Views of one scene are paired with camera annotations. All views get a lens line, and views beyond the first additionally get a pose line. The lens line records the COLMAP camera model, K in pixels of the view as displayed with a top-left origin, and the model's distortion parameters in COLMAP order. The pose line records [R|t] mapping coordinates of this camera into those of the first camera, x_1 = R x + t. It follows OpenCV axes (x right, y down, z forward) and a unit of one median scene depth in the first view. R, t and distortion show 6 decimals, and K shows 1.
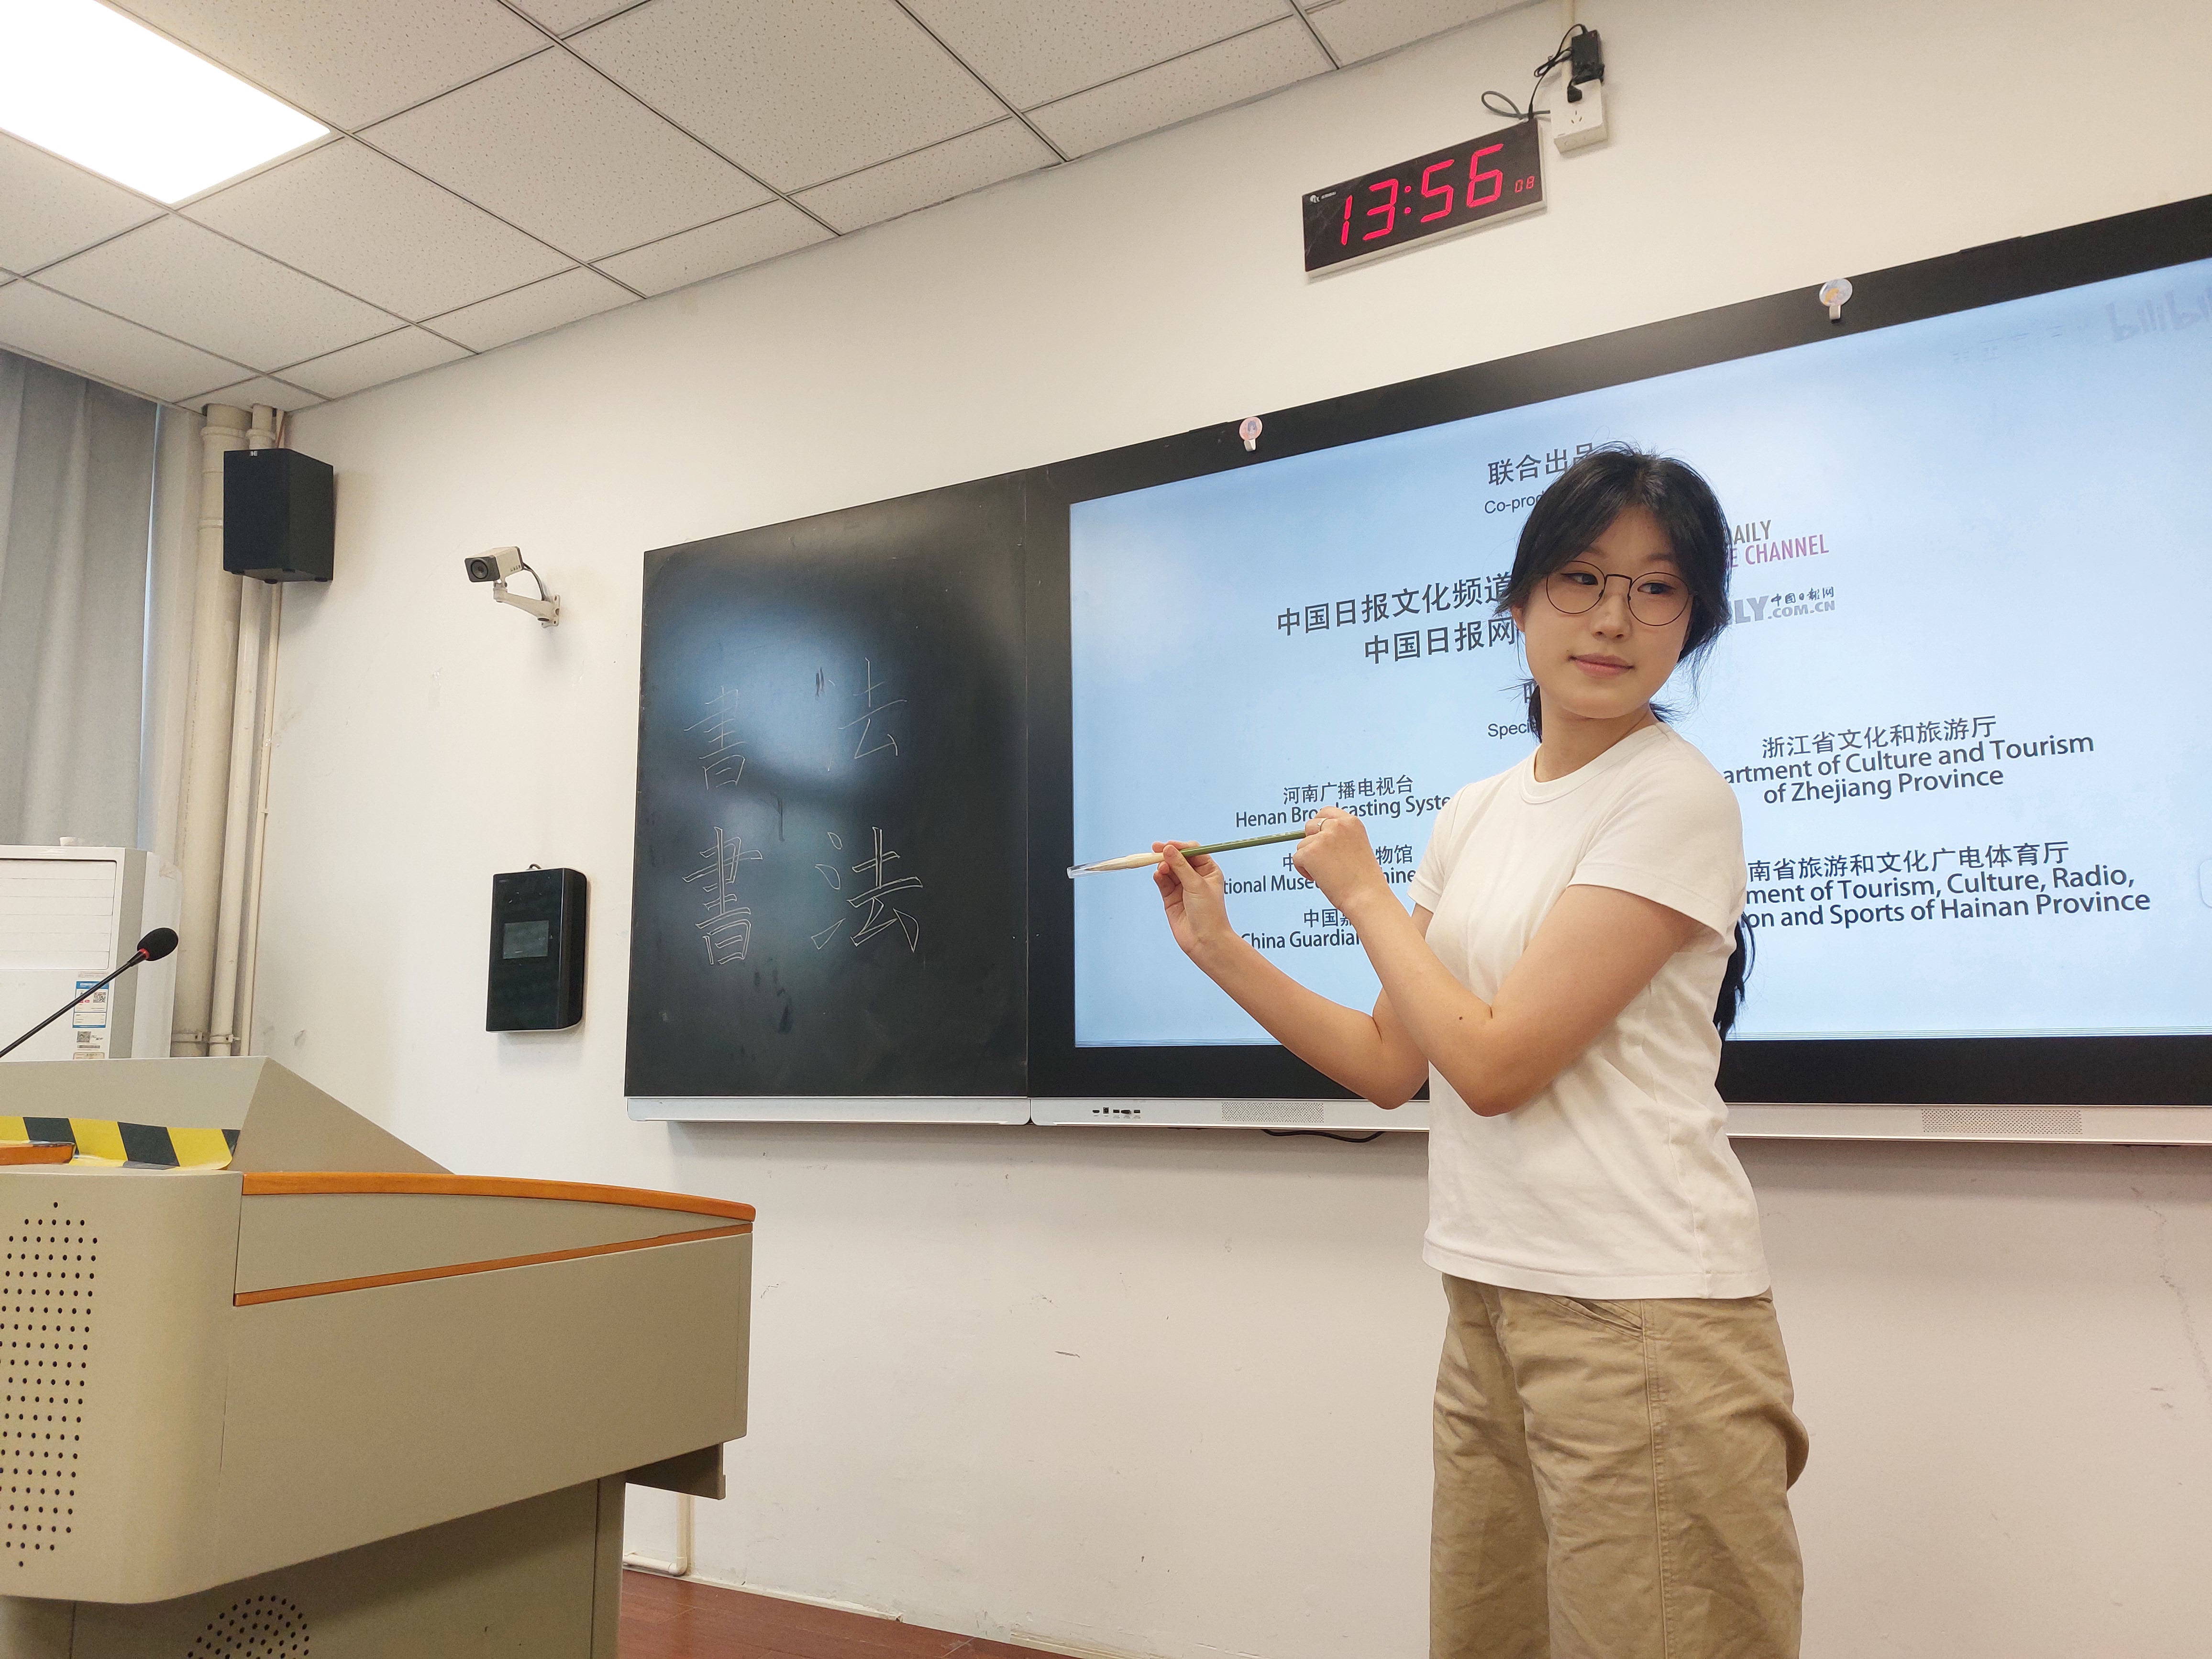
lens RADIAL K [[1579.1, 0, 1106.0], [0, 1579.1, 829.5], [0, 0, 1]] dist [0.072784, -0.078958]
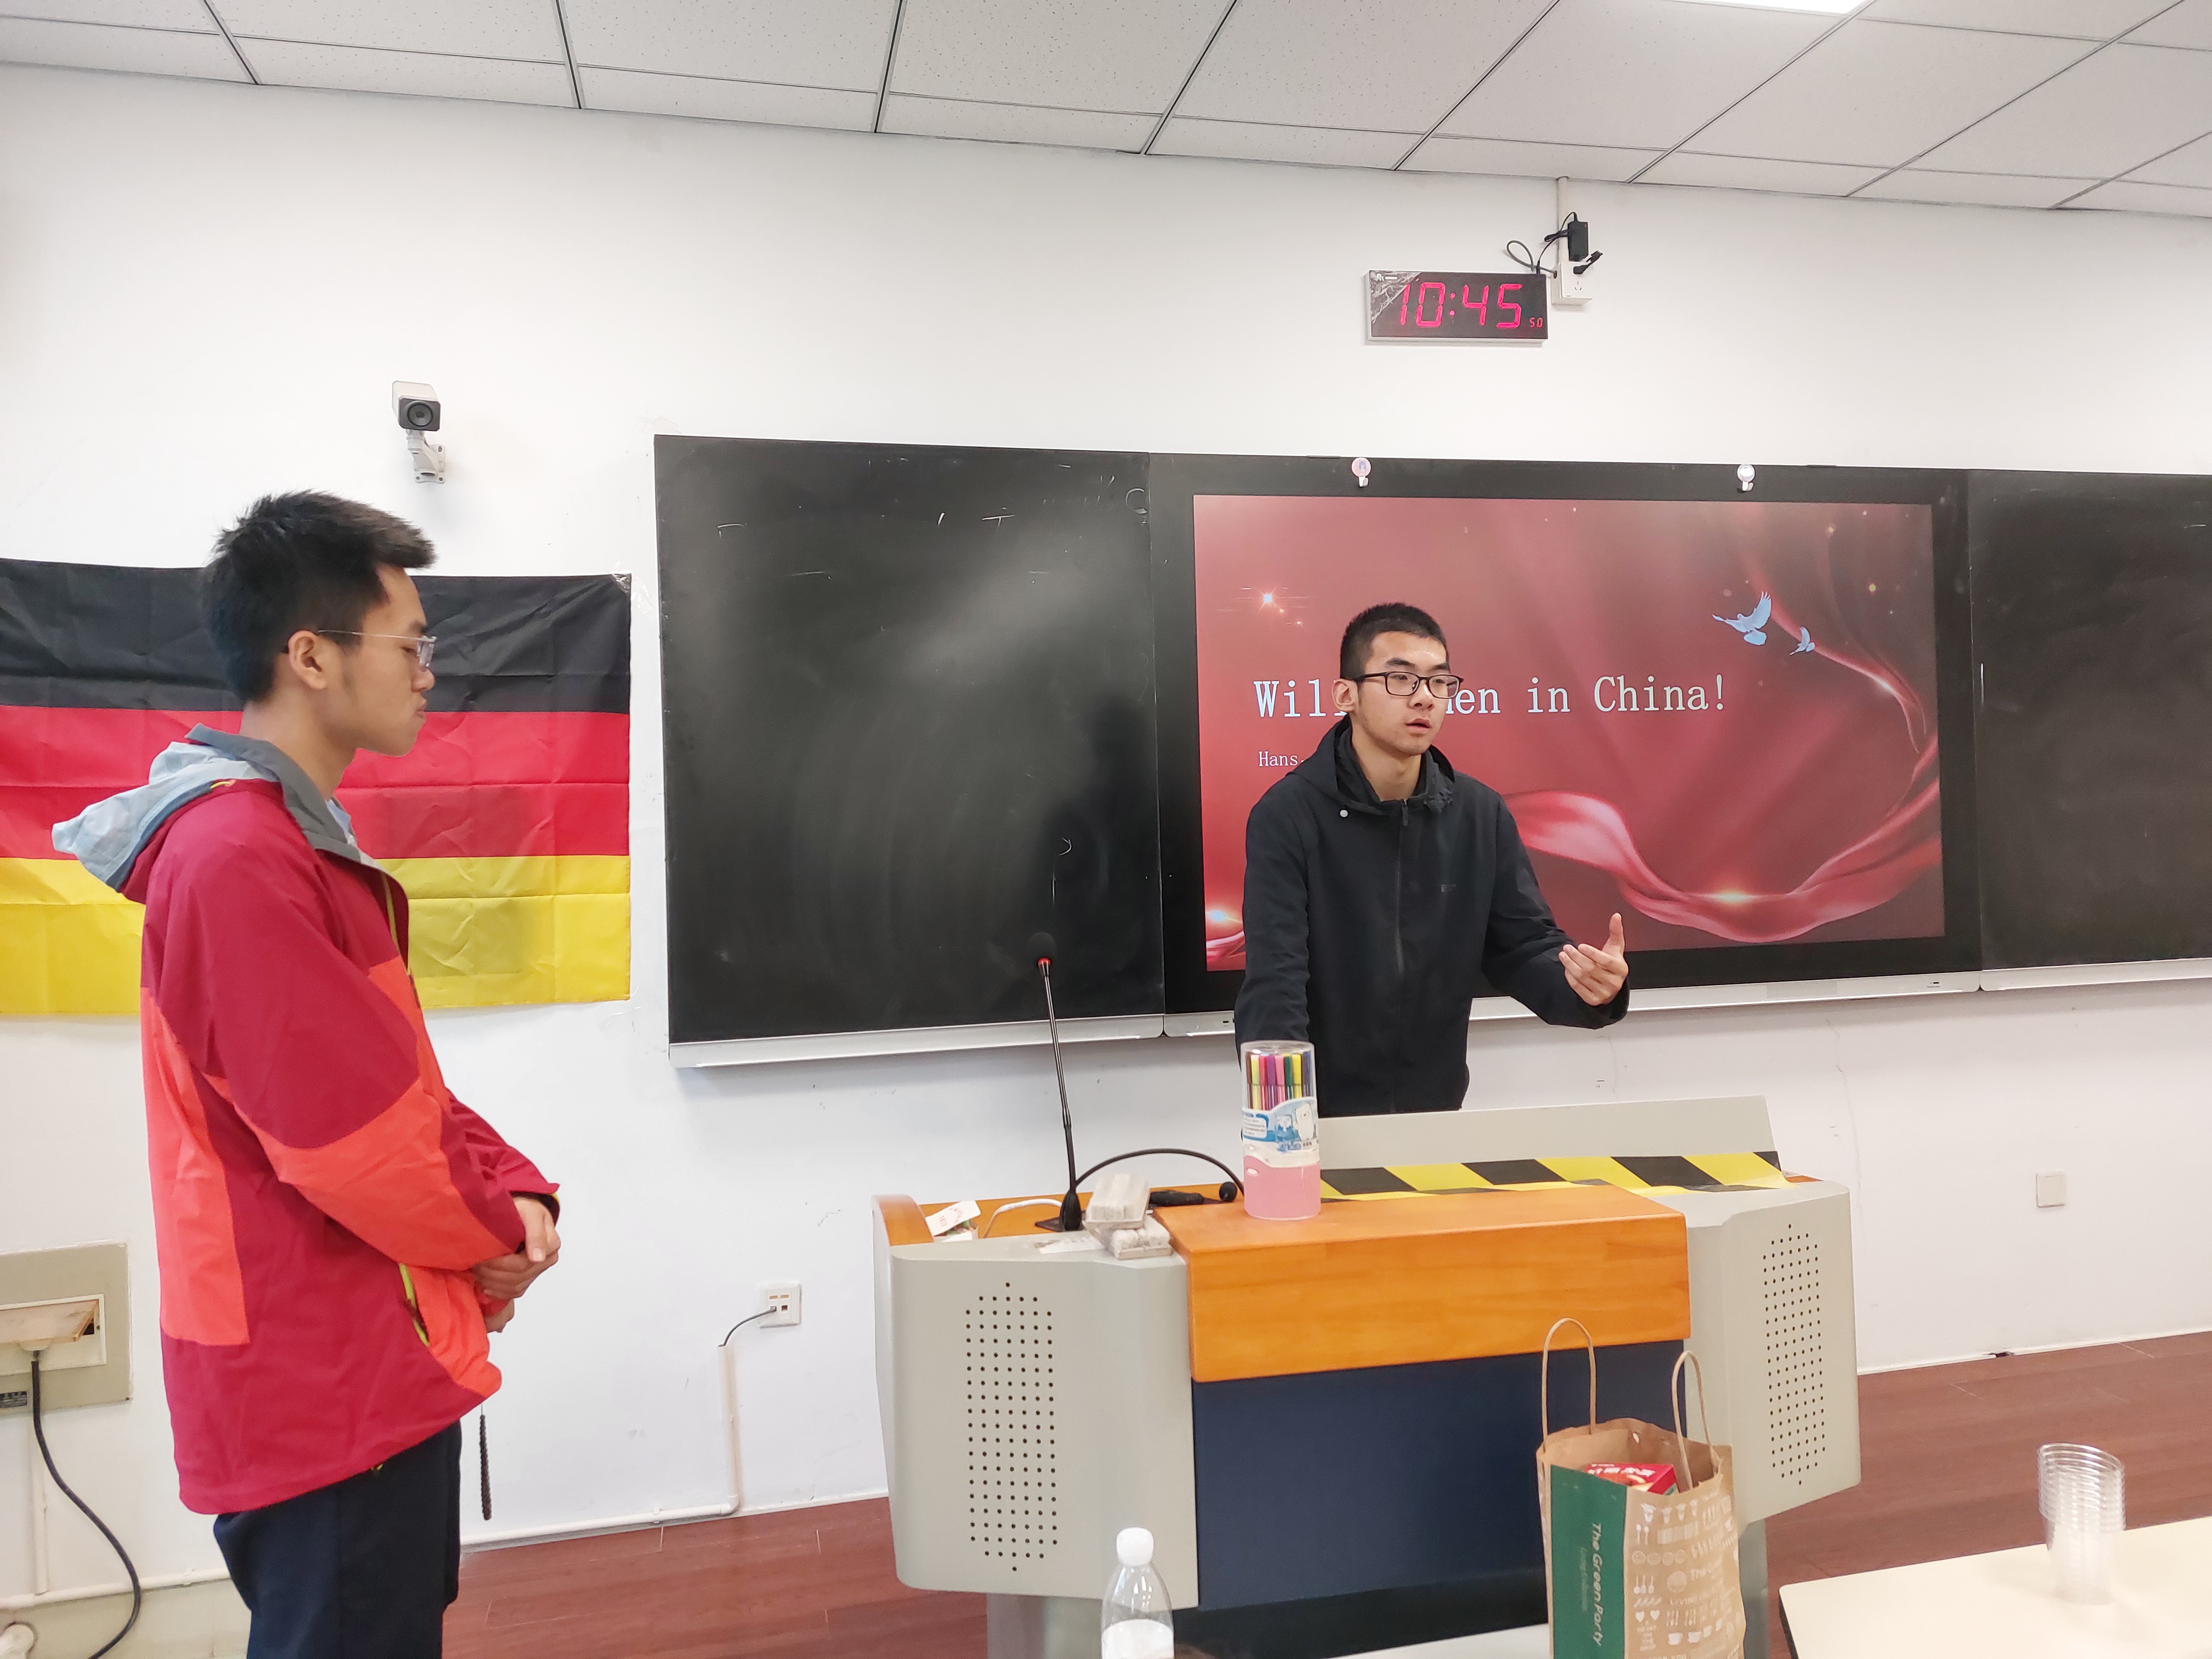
lens RADIAL K [[1564.1, 0, 1112.7], [0, 1564.1, 824.2], [0, 0, 1]] dist [0.086986, -0.099792]
pose [[0.726953, -0.014938, 0.686524, -0.859533], [-0.074282, 0.992186, 0.100246, -0.082325], [-0.682657, -0.123871, 0.720163, 0.208077]]
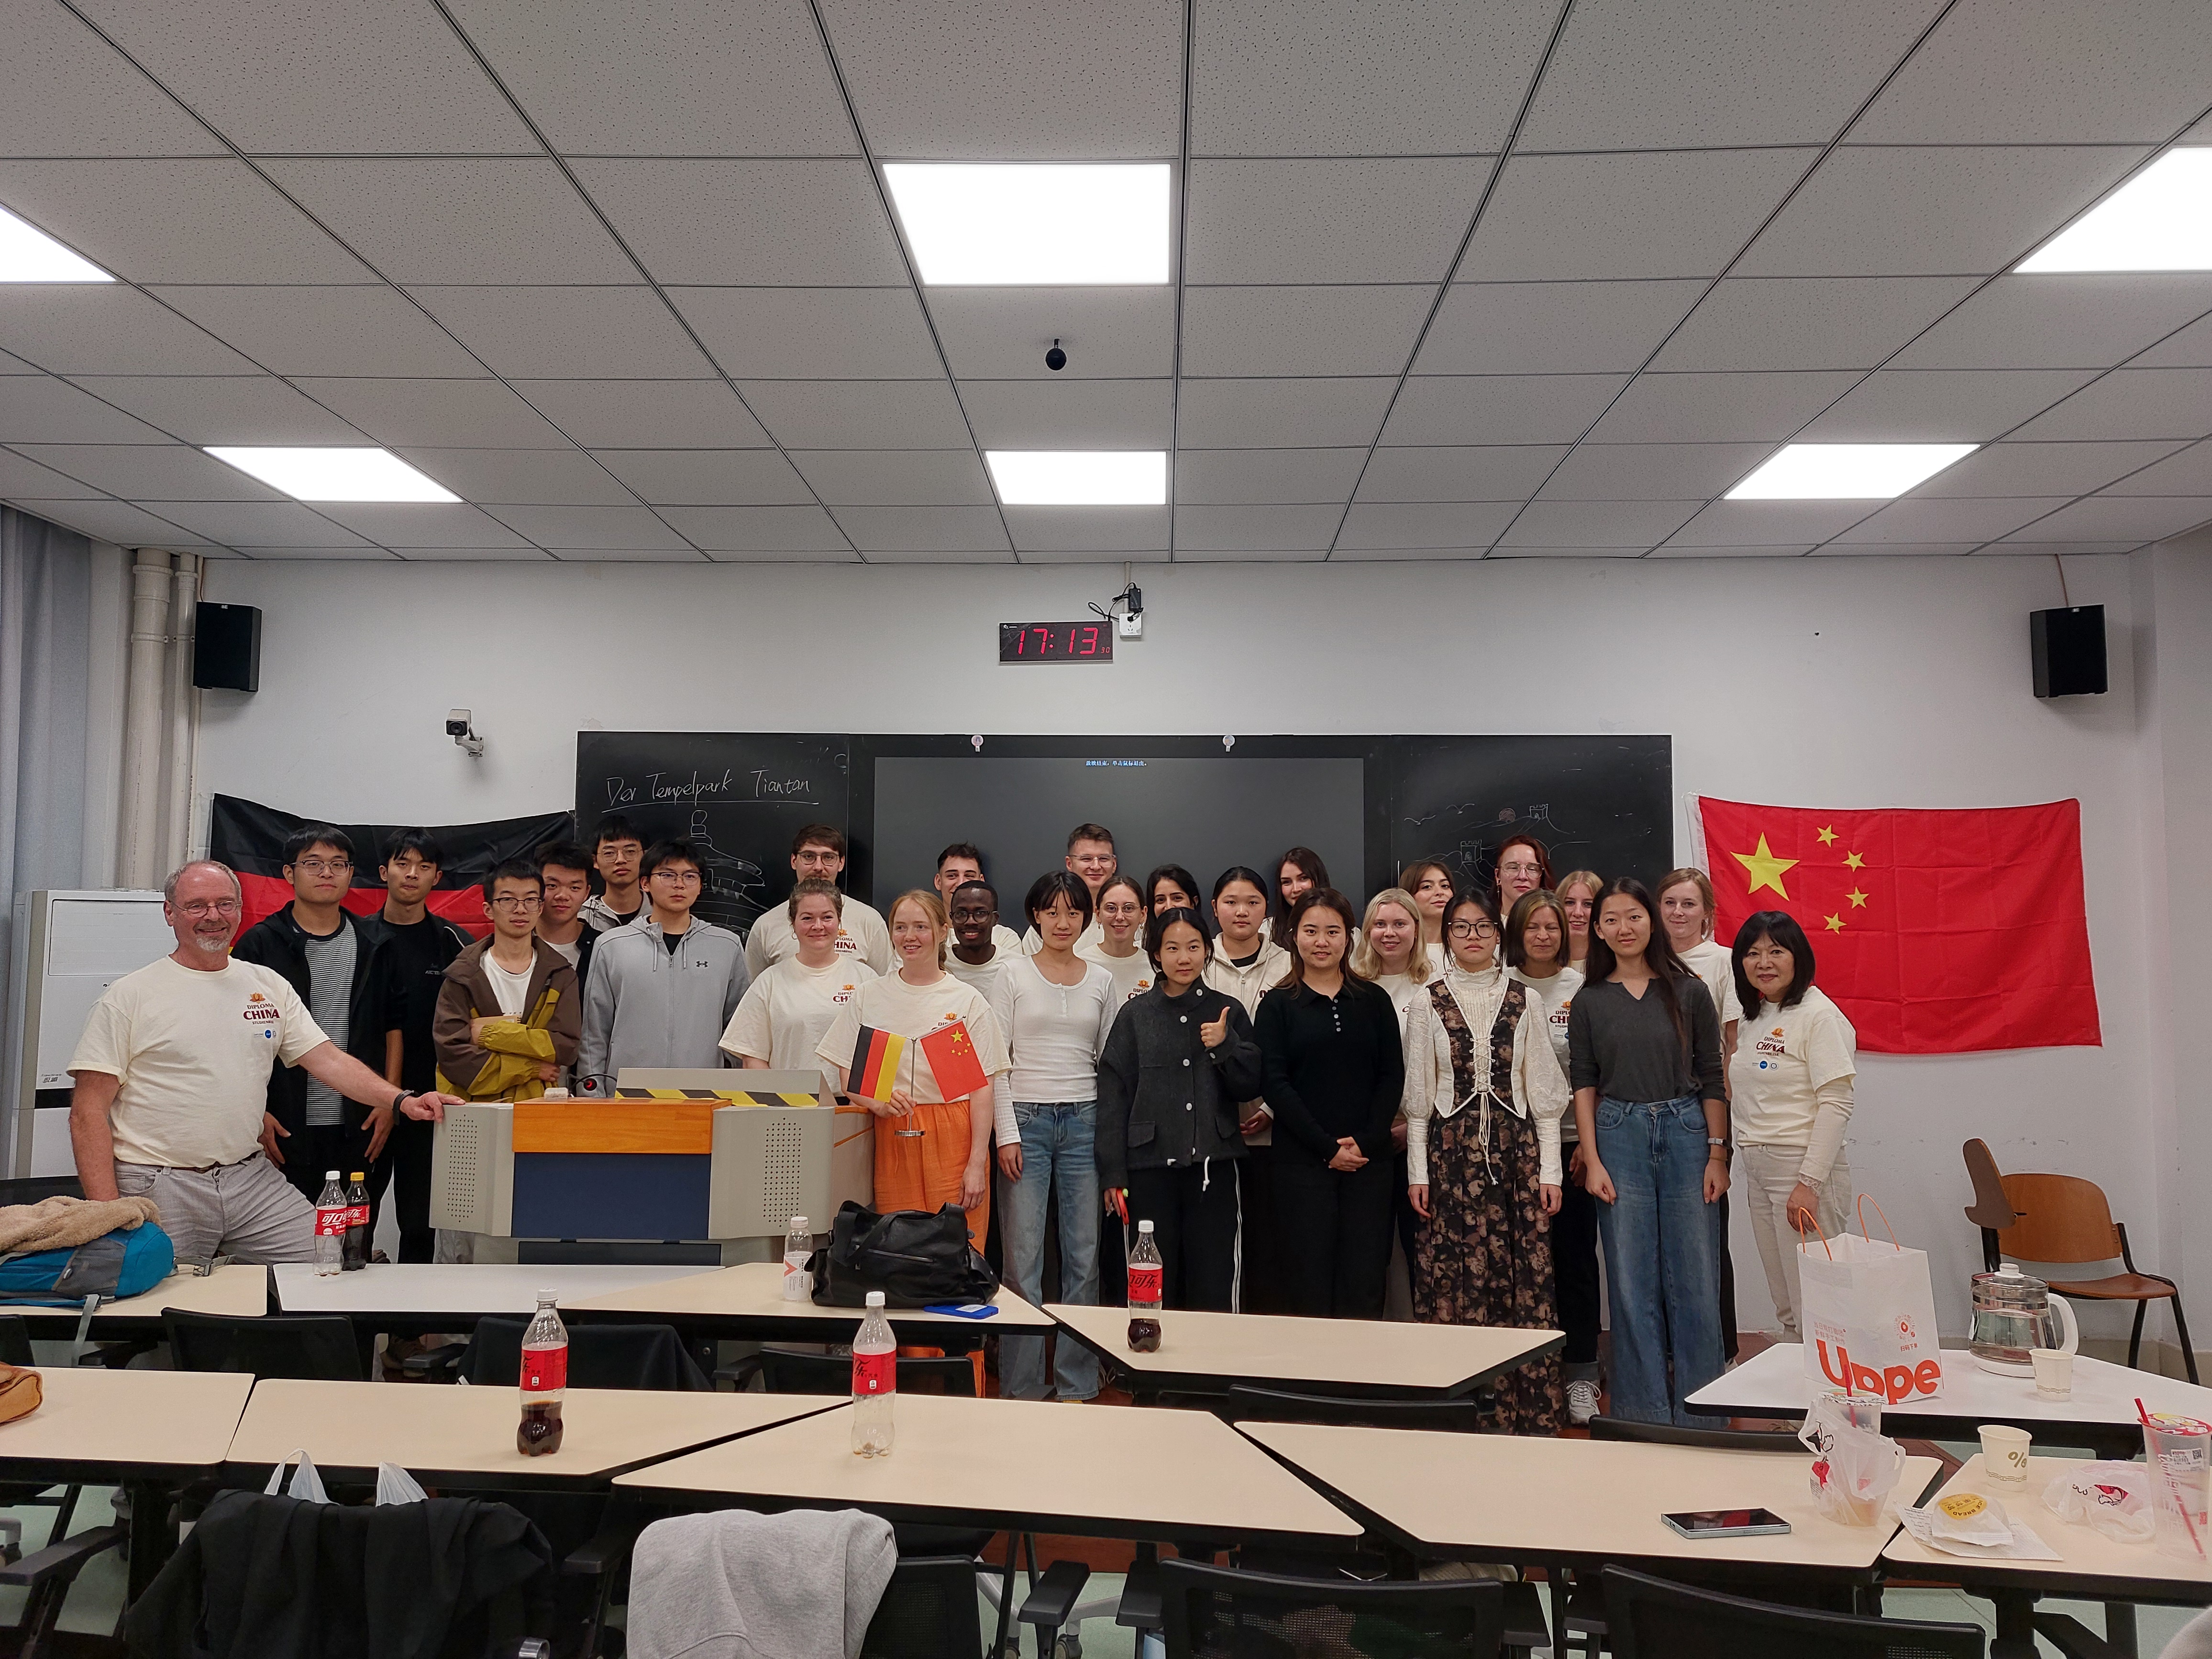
lens RADIAL K [[1608.6, 0, 1106.0], [0, 1608.6, 829.5], [0, 0, 1]] dist [0.163709, -0.221224]
pose [[0.883308, 0.046667, 0.466464, -0.722353], [-0.081712, 0.995128, 0.055174, -0.256671], [-0.461616, -0.086851, 0.882818, -0.942100]]
